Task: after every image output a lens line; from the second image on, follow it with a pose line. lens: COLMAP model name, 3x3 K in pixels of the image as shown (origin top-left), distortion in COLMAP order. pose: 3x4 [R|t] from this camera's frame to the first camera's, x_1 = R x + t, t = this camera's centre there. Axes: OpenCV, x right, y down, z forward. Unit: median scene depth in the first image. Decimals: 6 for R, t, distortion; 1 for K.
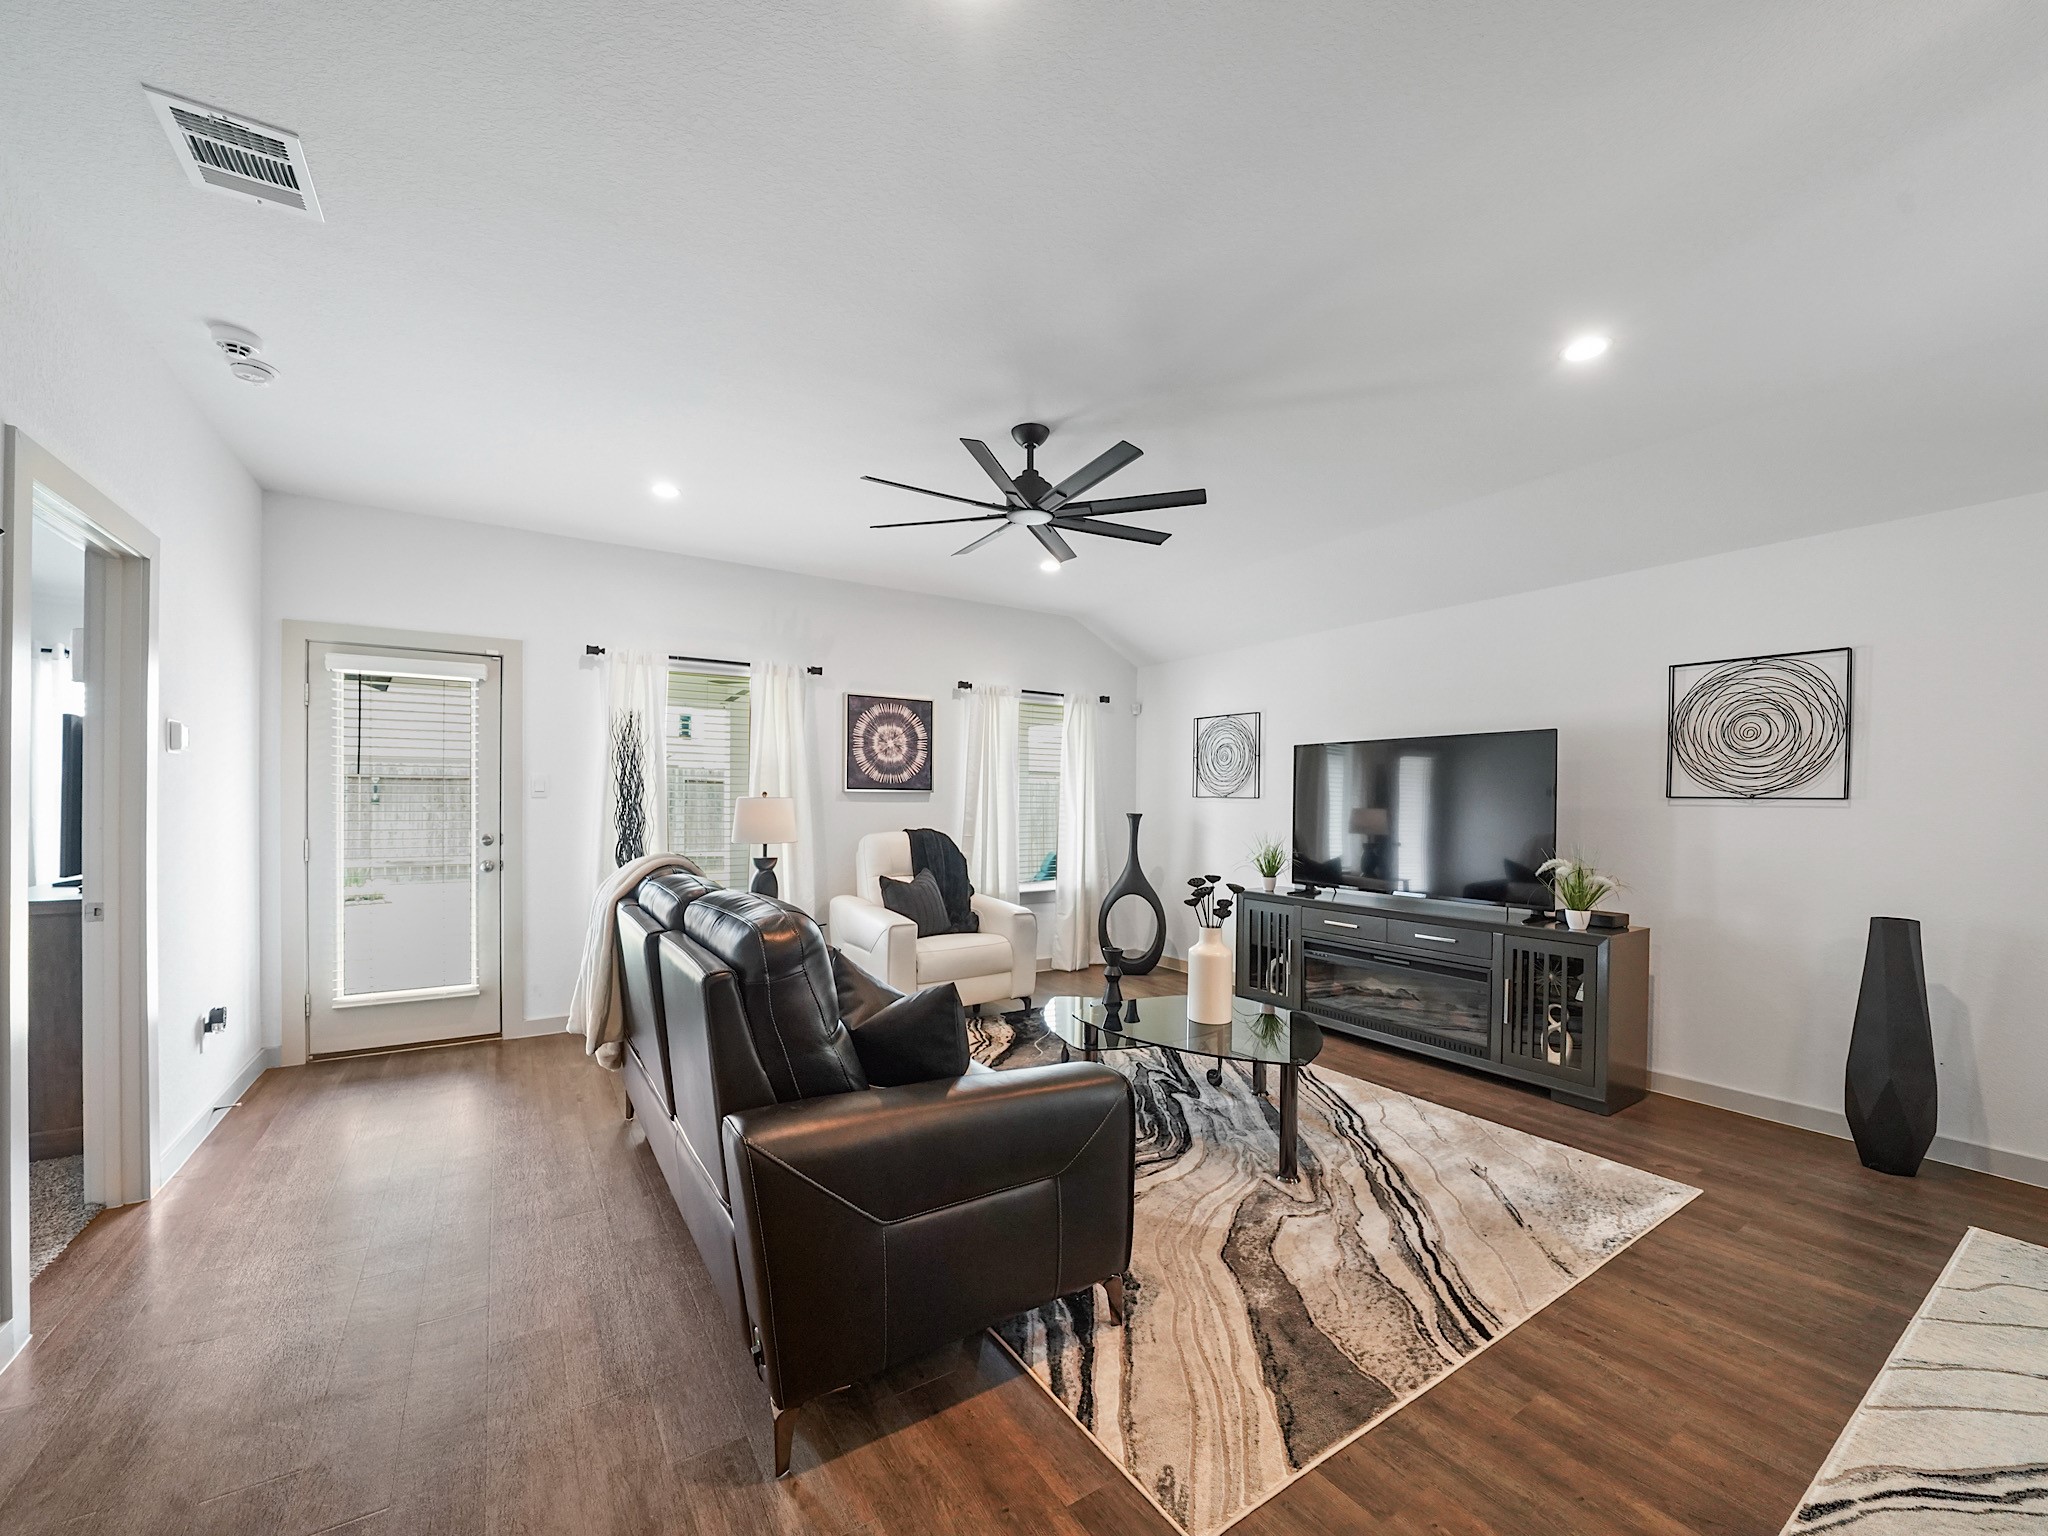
lens RADIAL K [[806.1, 0, 1020.6], [0, 806.1, 800.7], [0, 0, 1]] dist [-0.014487, -0.000049]
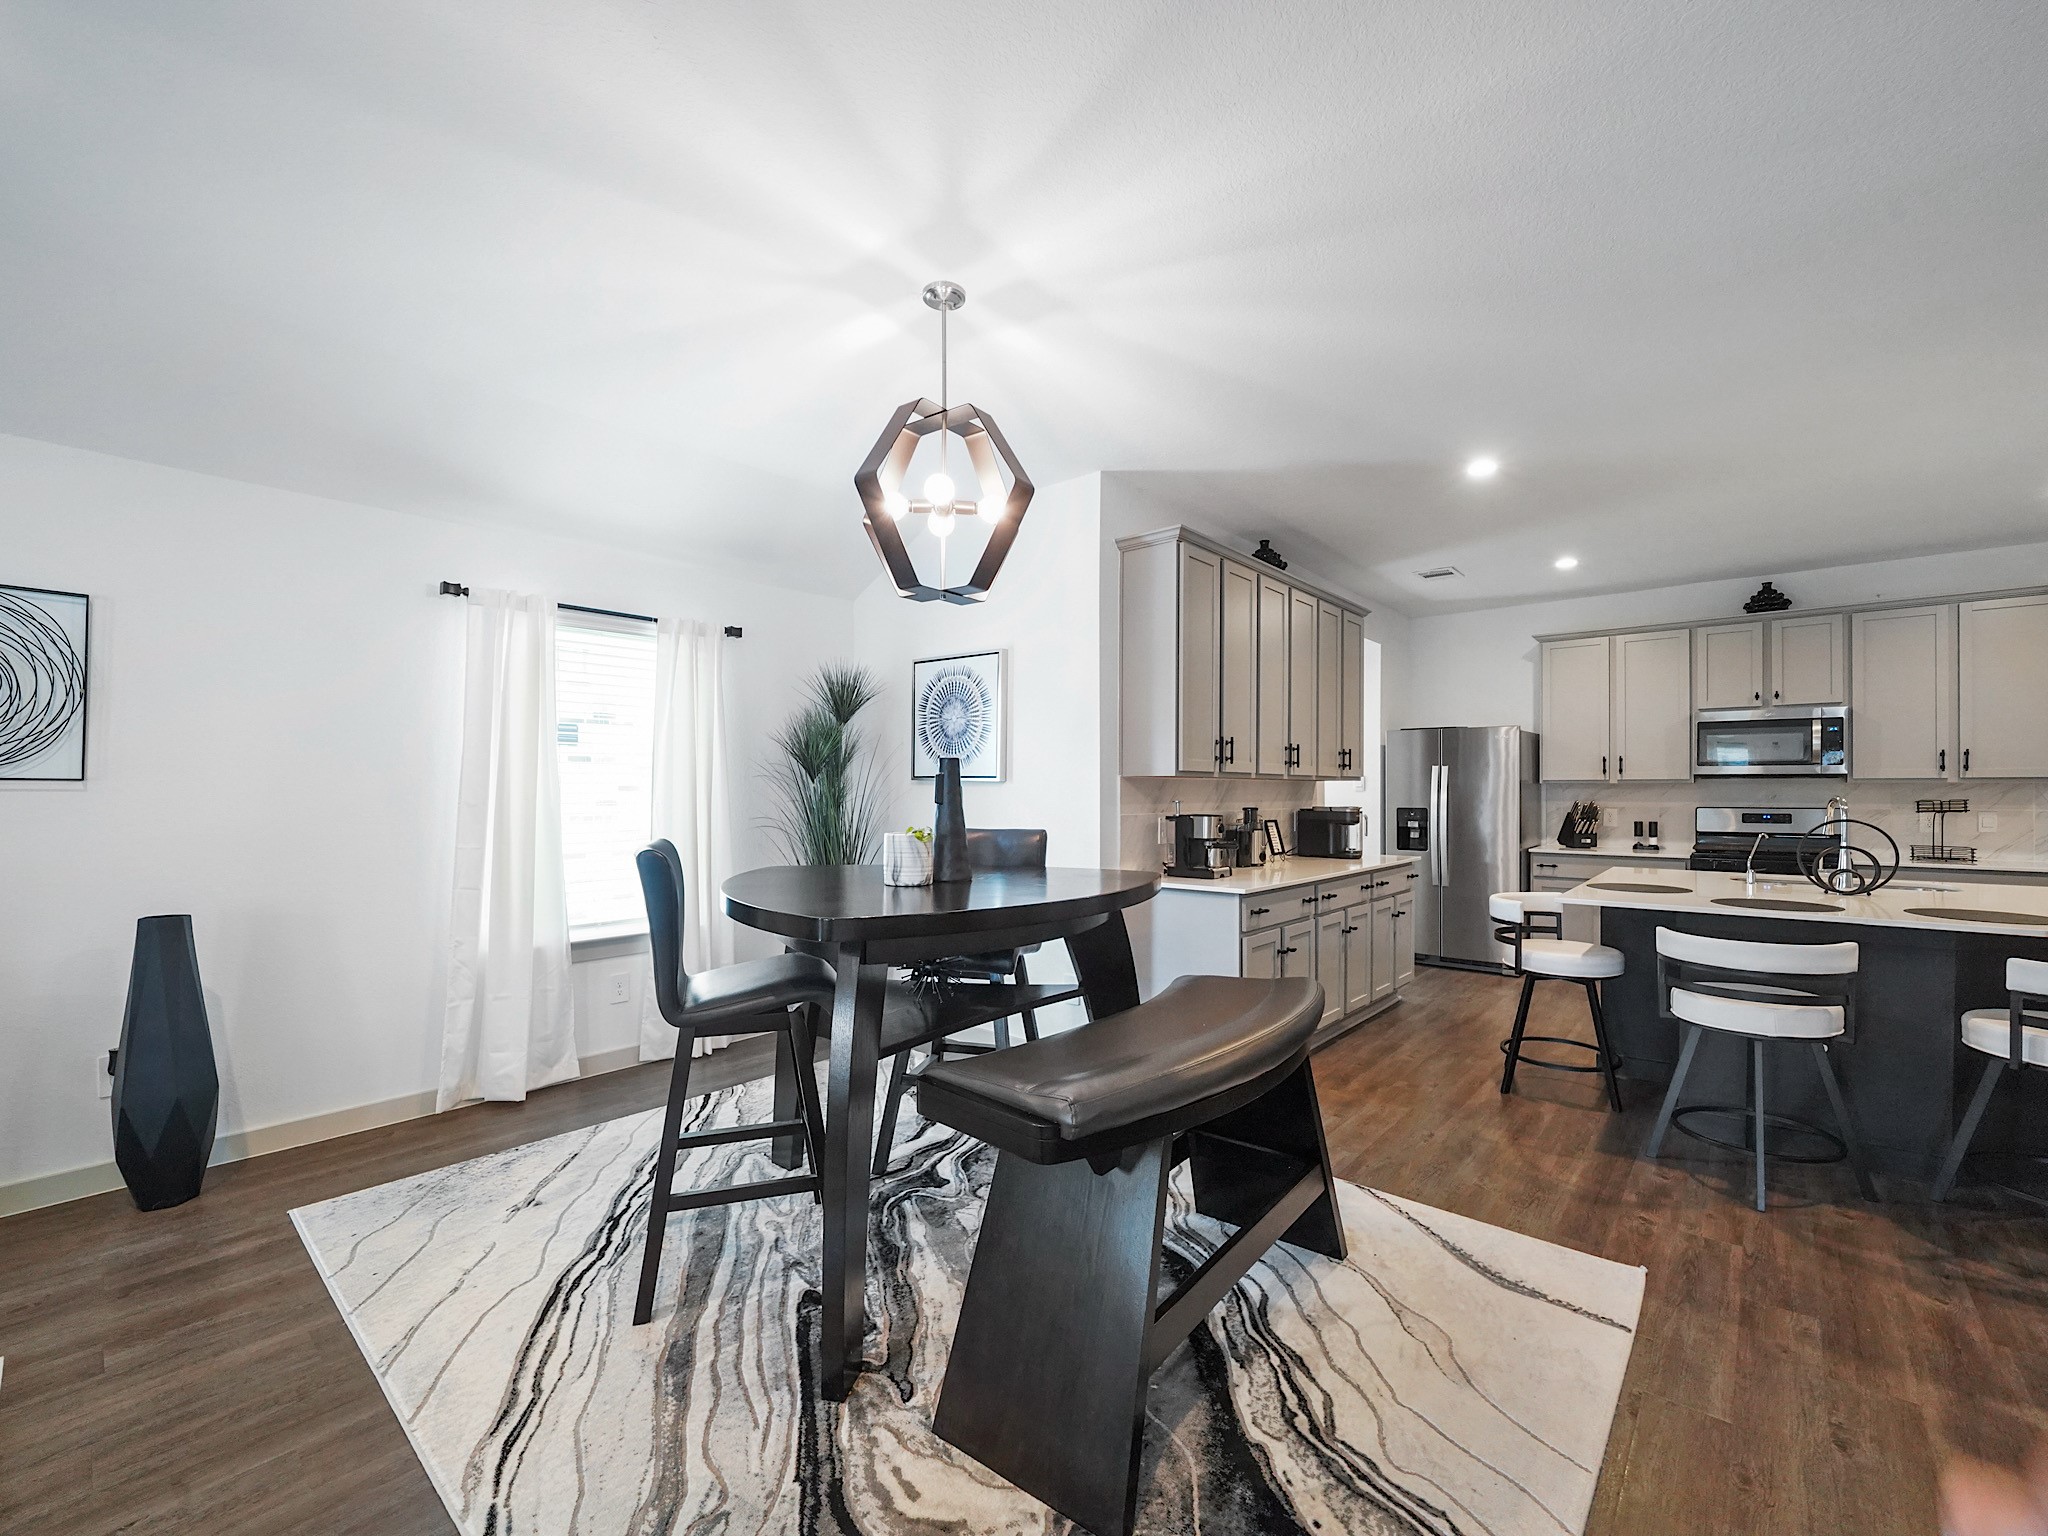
lens RADIAL K [[854.0, 0, 1026.7], [0, 854.0, 790.9], [0, 0, 1]] dist [-0.012360, 0.000272]
pose [[-0.276117, -0.007100, 0.961098, -0.050369], [-0.004520, 0.999971, 0.006088, -0.001031], [-0.961113, -0.002663, -0.276141, 0.273152]]
